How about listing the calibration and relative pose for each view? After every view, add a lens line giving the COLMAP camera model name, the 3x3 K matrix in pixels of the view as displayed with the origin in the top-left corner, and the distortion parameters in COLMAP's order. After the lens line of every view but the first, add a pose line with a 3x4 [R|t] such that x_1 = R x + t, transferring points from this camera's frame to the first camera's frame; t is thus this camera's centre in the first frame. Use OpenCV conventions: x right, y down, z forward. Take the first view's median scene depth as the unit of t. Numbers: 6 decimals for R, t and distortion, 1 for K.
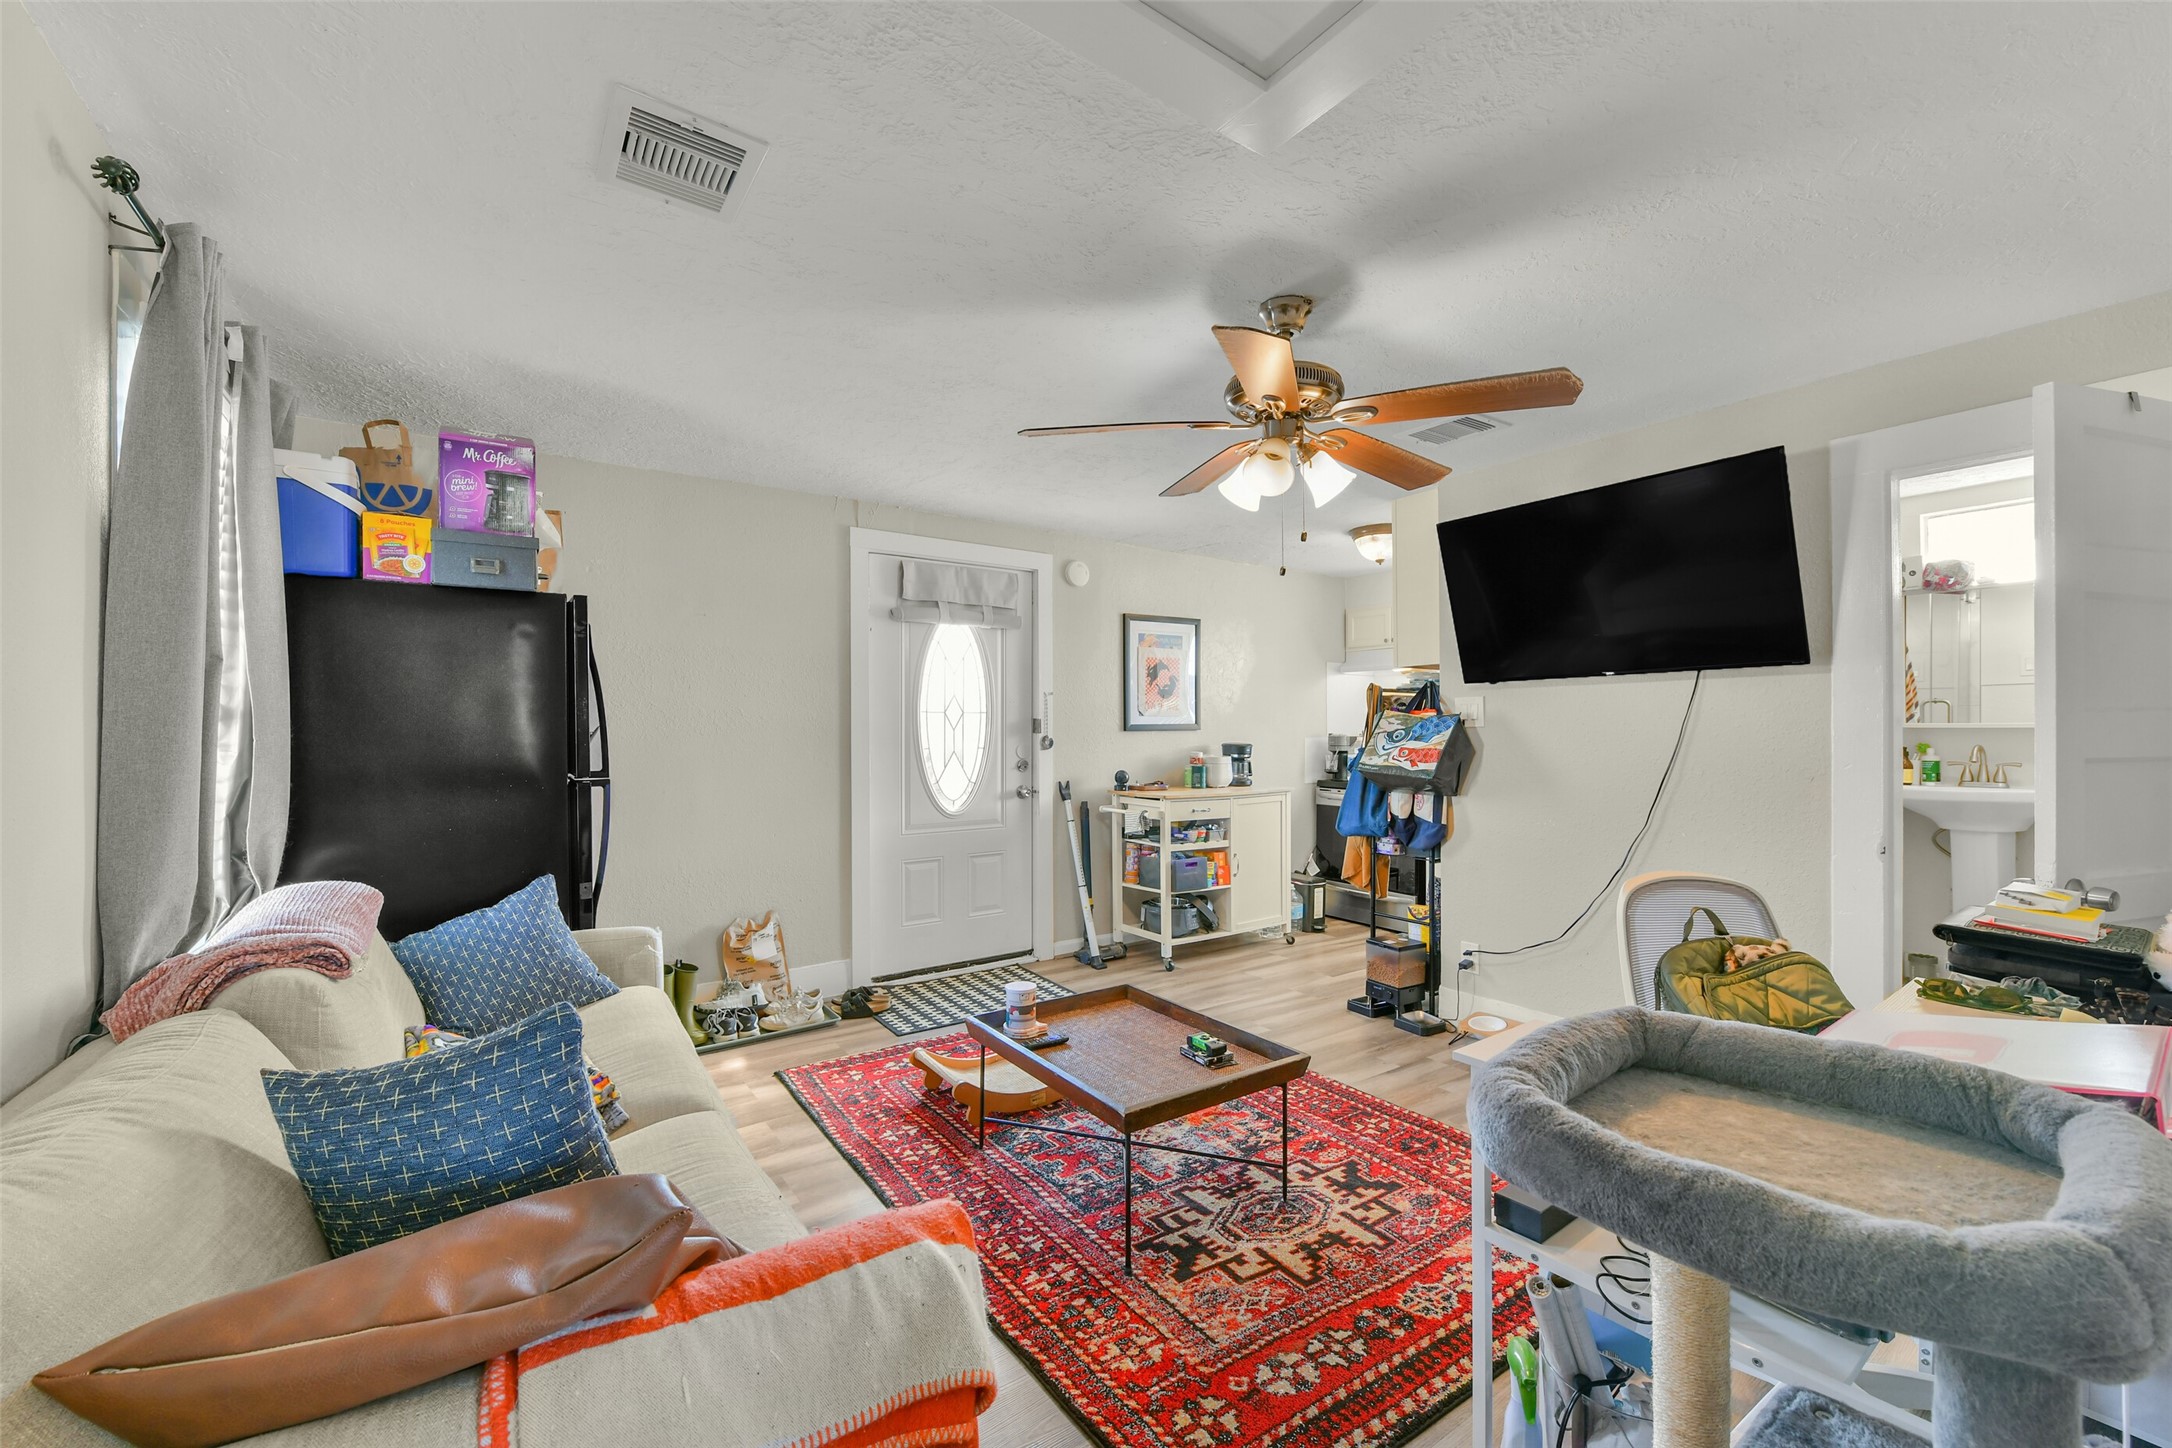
lens RADIAL K [[873.8, 0, 1085.2], [0, 873.8, 729.3], [0, 0, 1]] dist [-0.007625, -0.001879]
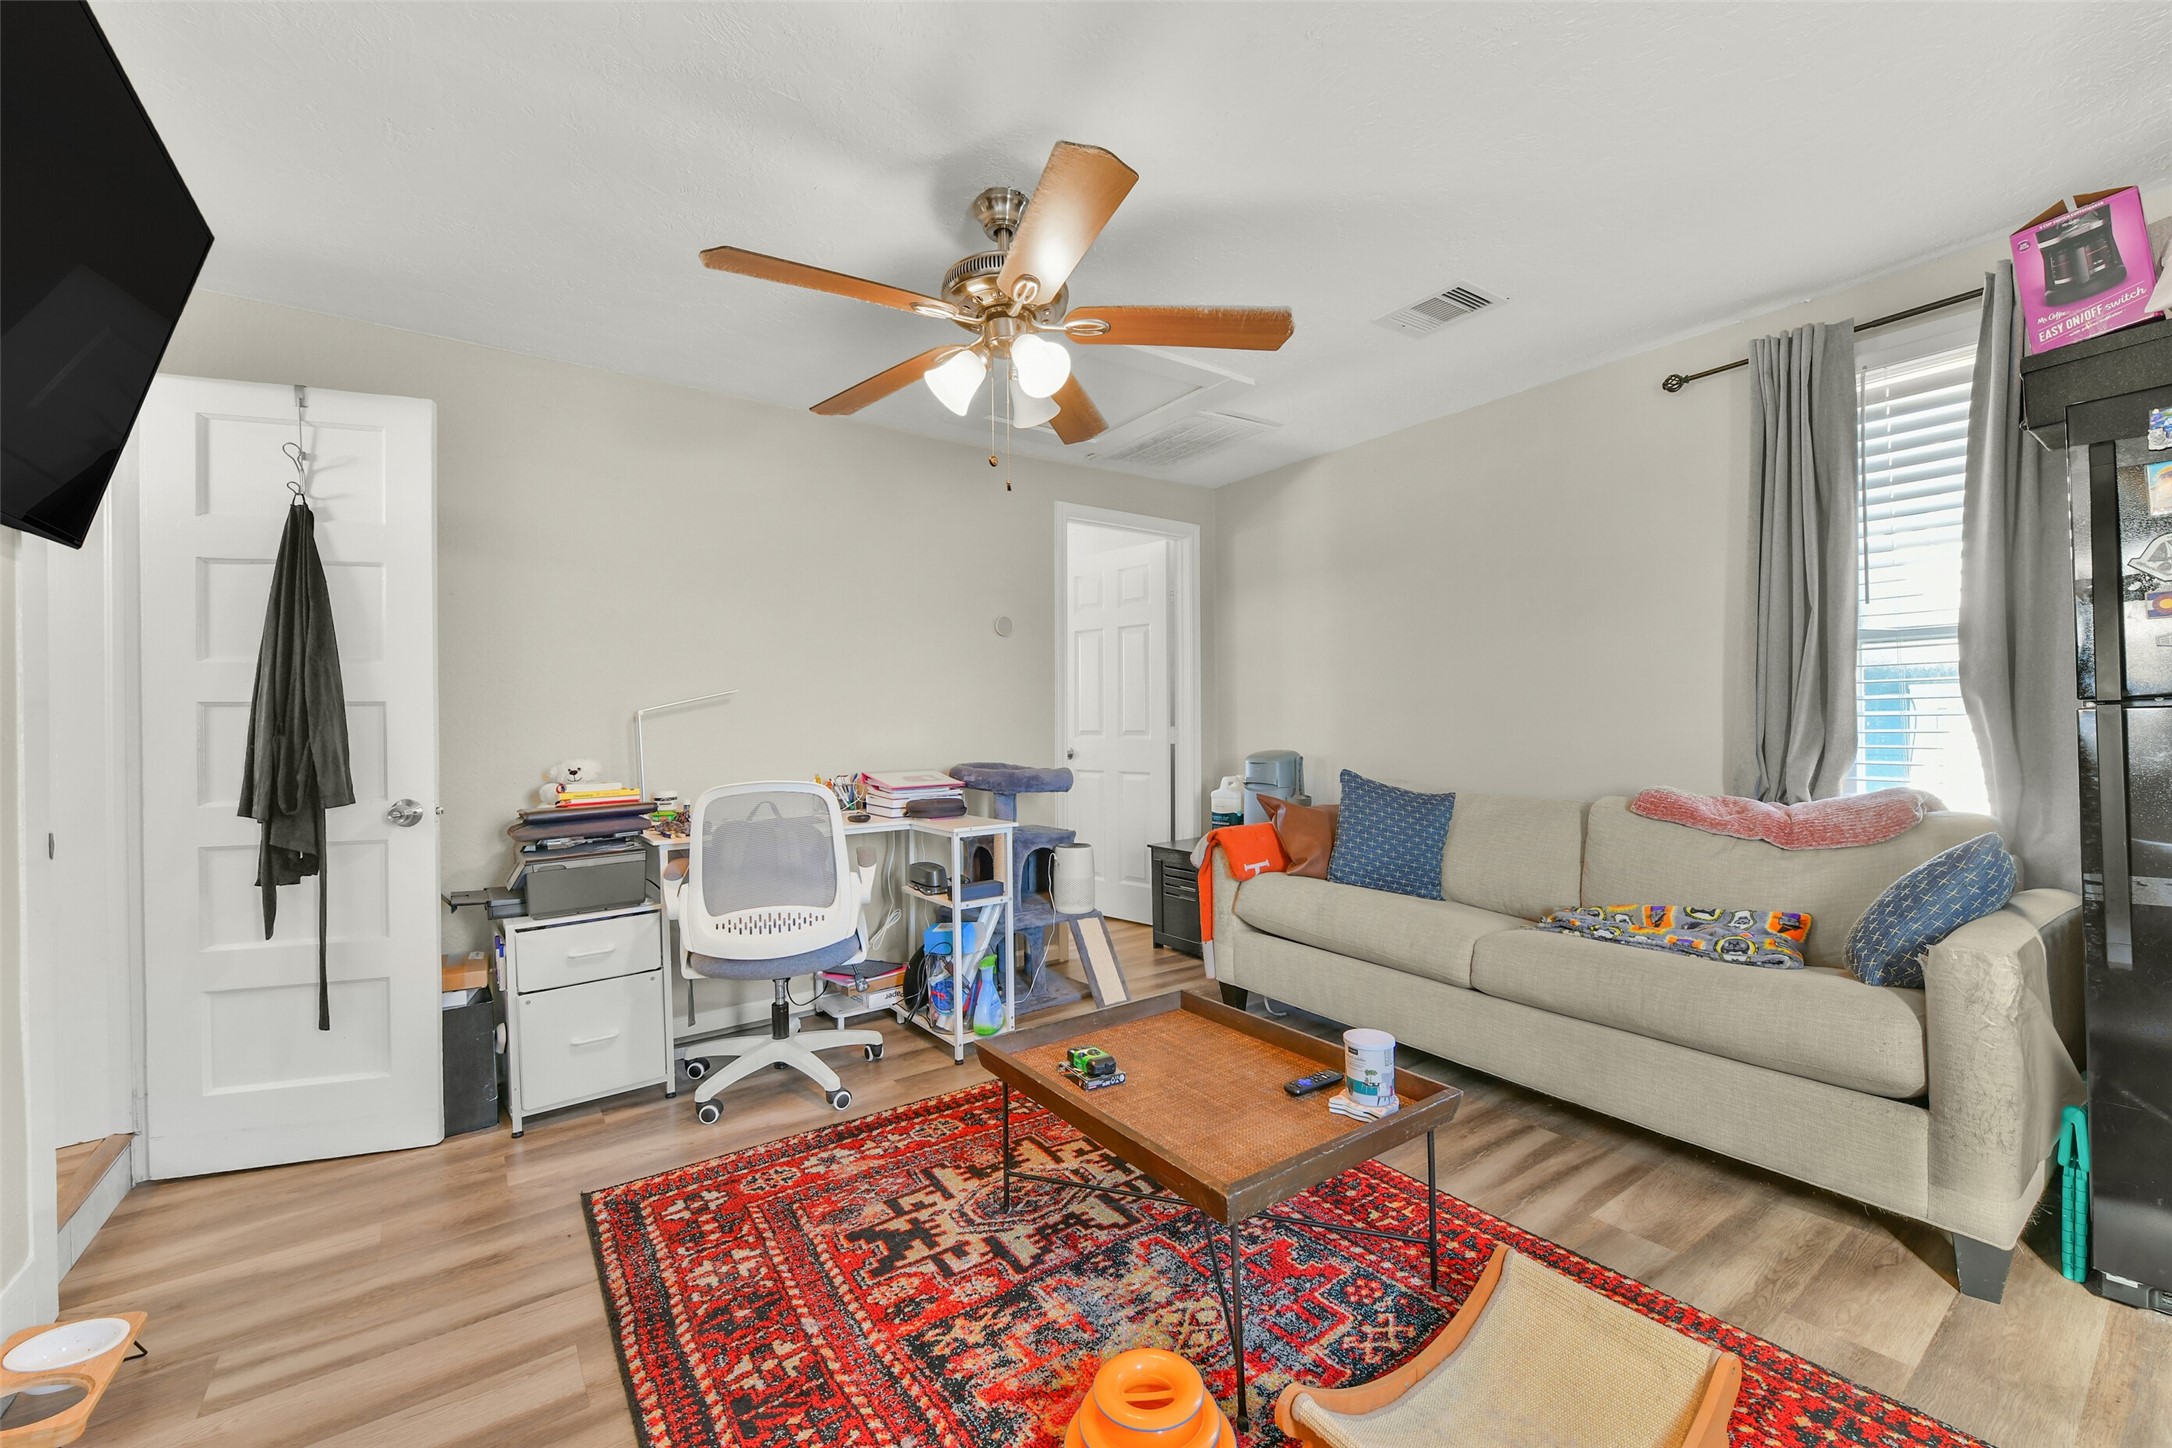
lens RADIAL K [[873.8, 0, 1093.6], [0, 873.8, 727.1], [0, 0, 1]] dist [-0.007625, -0.001879]
pose [[-0.999581, 0.017519, -0.023044, 0.147491], [0.017493, 0.999846, 0.001352, 0.066949], [0.023065, 0.000948, -0.999734, 1.741213]]
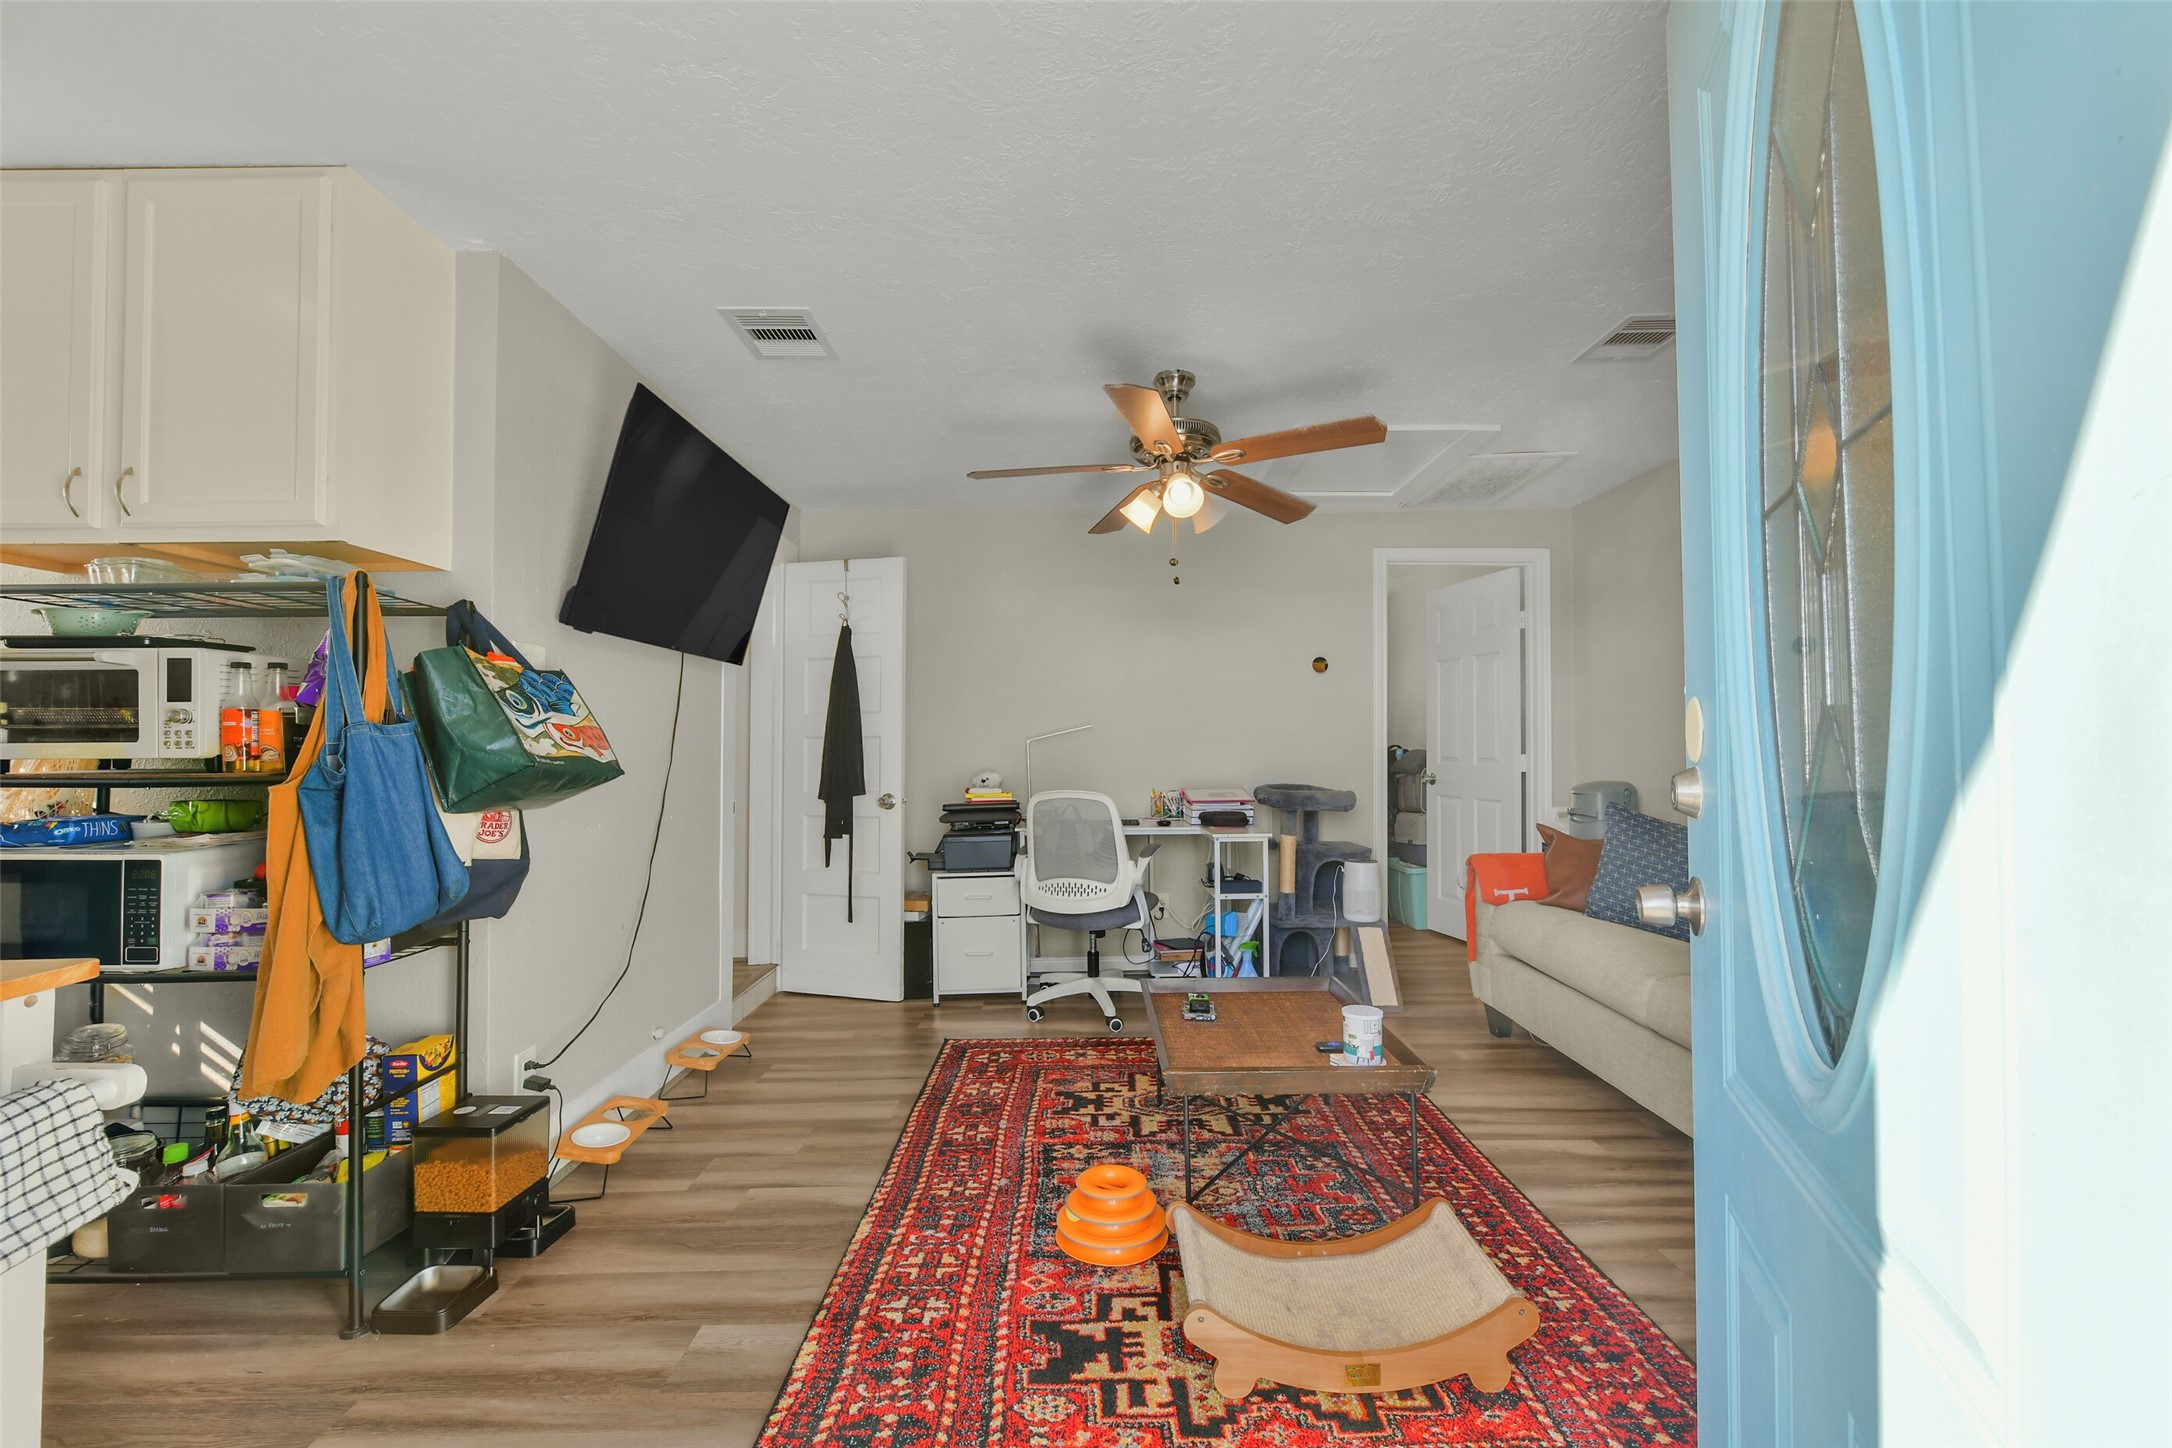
lens RADIAL K [[873.8, 0, 1093.7], [0, 873.8, 728.7], [0, 0, 1]] dist [-0.007625, -0.001879]
pose [[-0.833888, 0.023040, 0.551452, -0.333579], [0.007203, 0.999498, -0.030867, 0.065918], [-0.551886, -0.021767, -0.833635, 1.918103]]
